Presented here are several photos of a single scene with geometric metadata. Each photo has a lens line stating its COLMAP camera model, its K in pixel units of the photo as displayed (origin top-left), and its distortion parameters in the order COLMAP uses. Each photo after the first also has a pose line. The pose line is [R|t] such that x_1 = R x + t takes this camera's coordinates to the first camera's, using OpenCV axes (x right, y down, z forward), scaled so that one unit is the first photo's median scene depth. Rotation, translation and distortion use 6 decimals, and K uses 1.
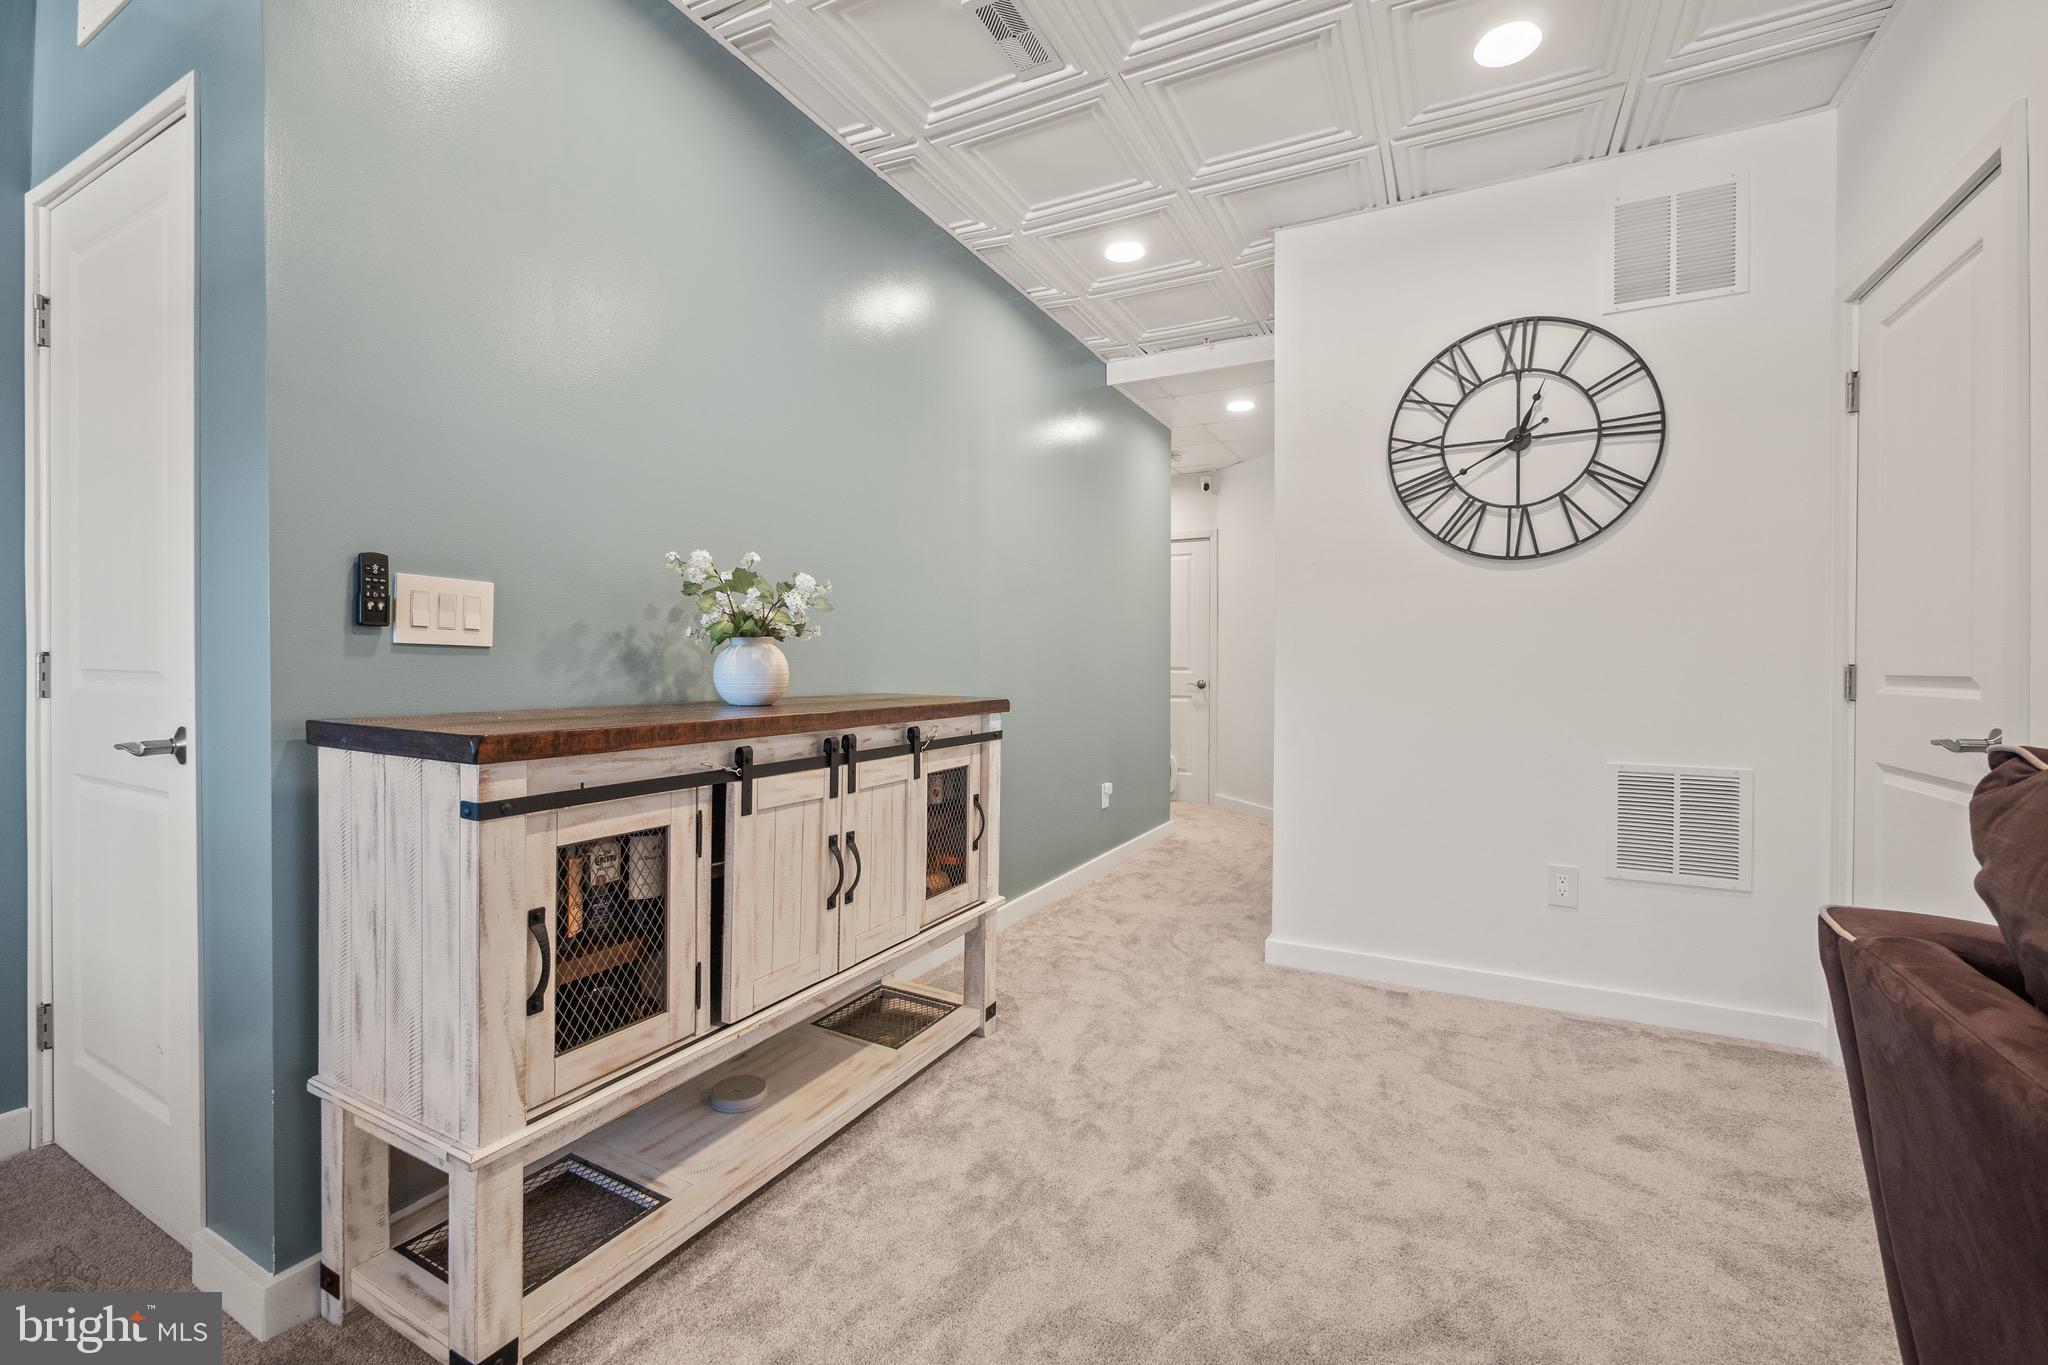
lens RADIAL K [[866.7, 0, 1019.8], [0, 866.7, 678.5], [0, 0, 1]] dist [-0.004090, 0.000587]
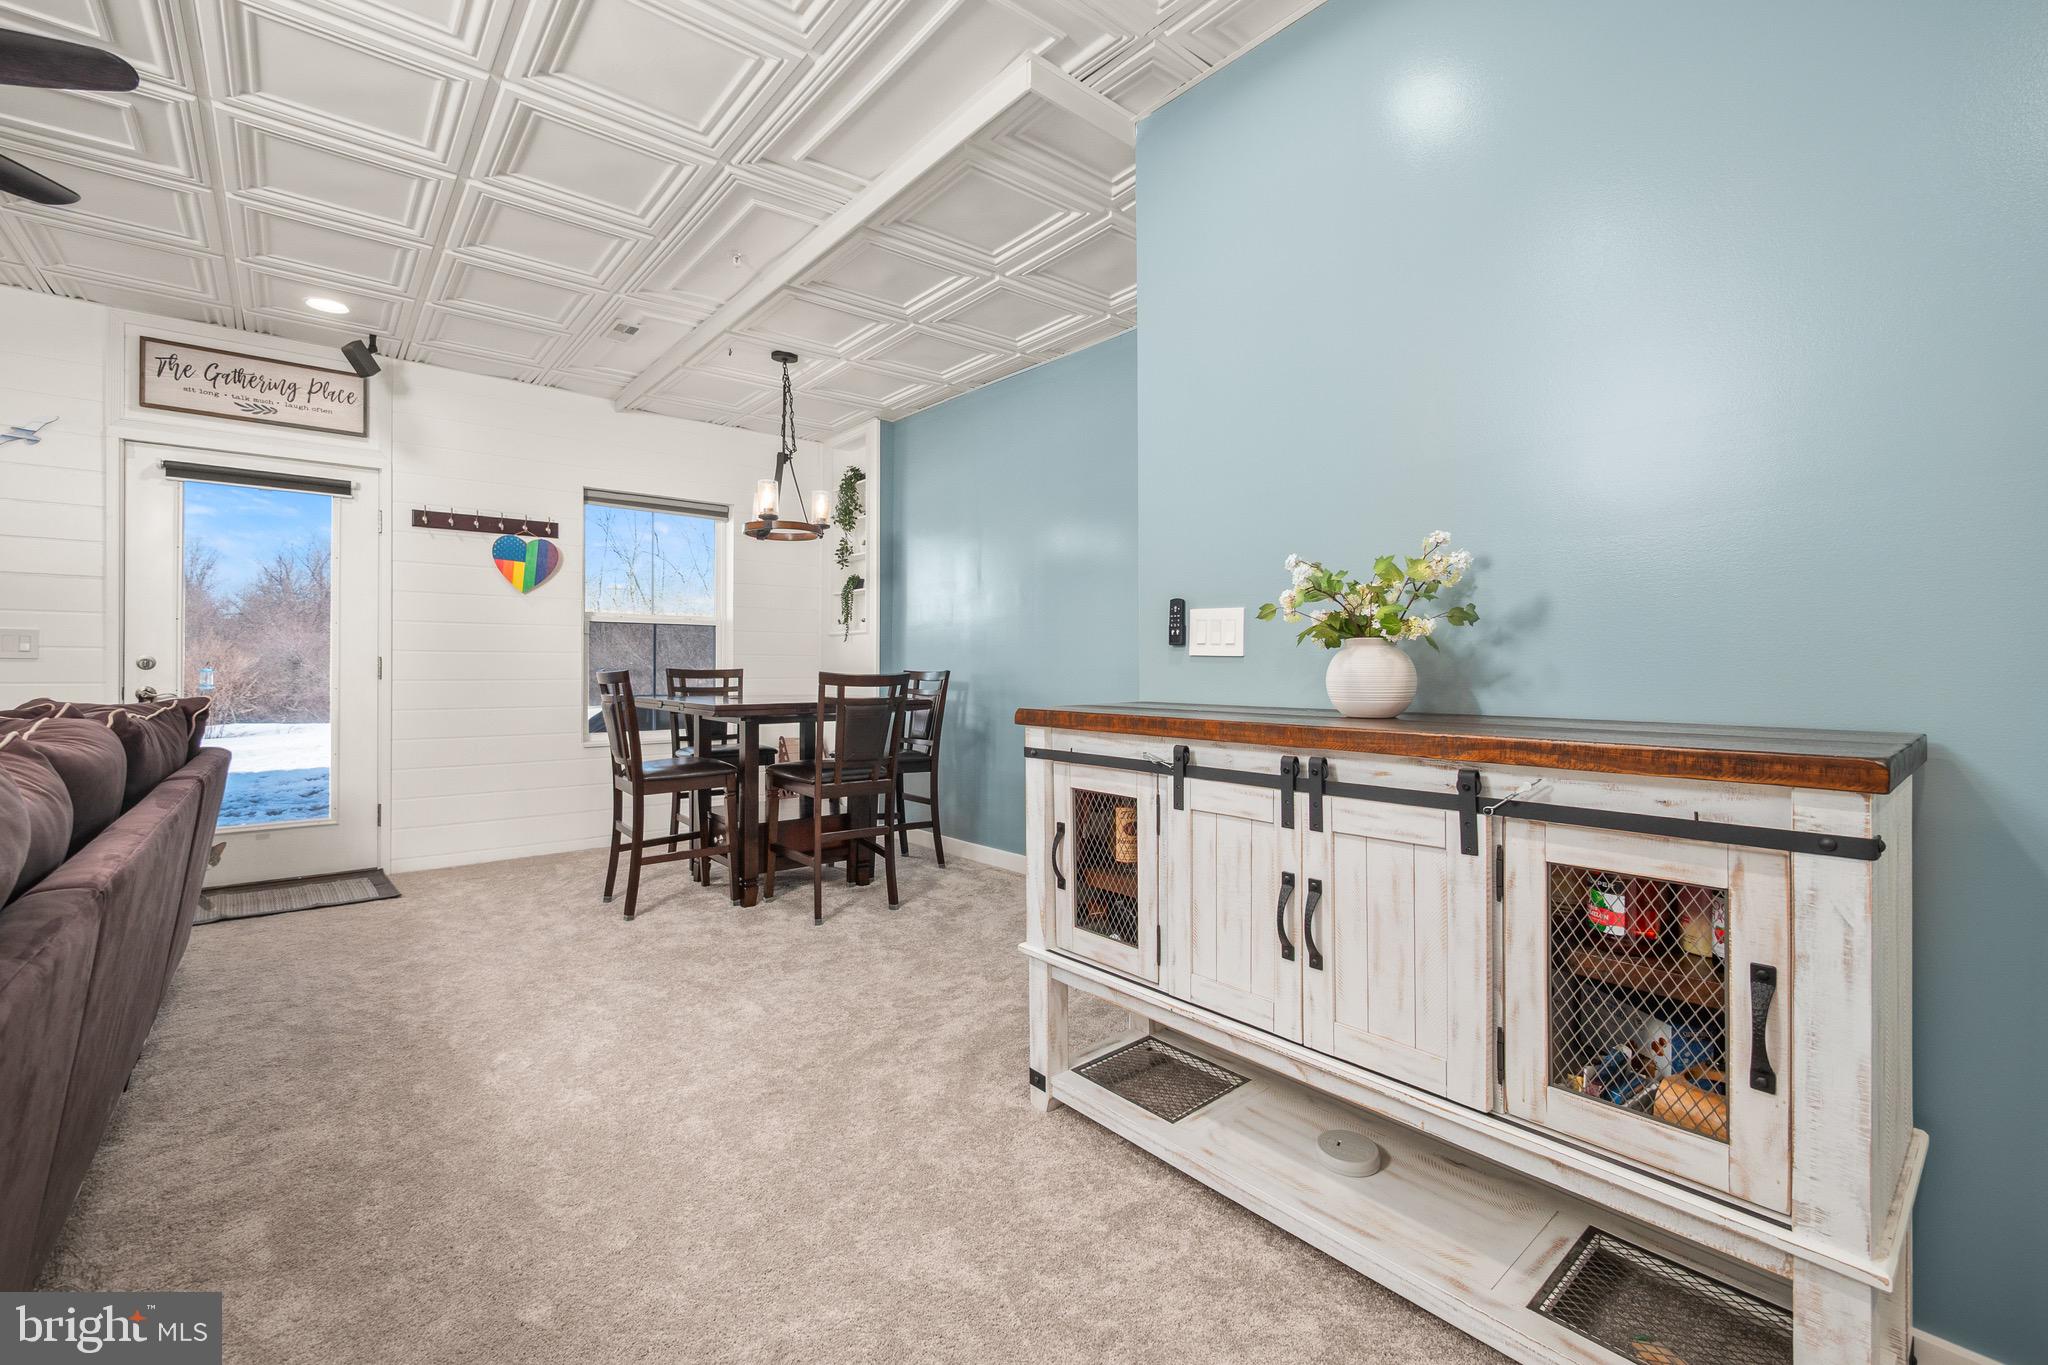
lens RADIAL K [[866.7, 0, 1019.6], [0, 866.7, 665.3], [0, 0, 1]] dist [-0.004090, 0.000587]
pose [[-0.379720, -0.002371, -0.925098, 0.658016], [-0.015891, 0.999866, 0.003960, -0.020085], [0.924965, 0.016205, -0.379707, 1.063634]]
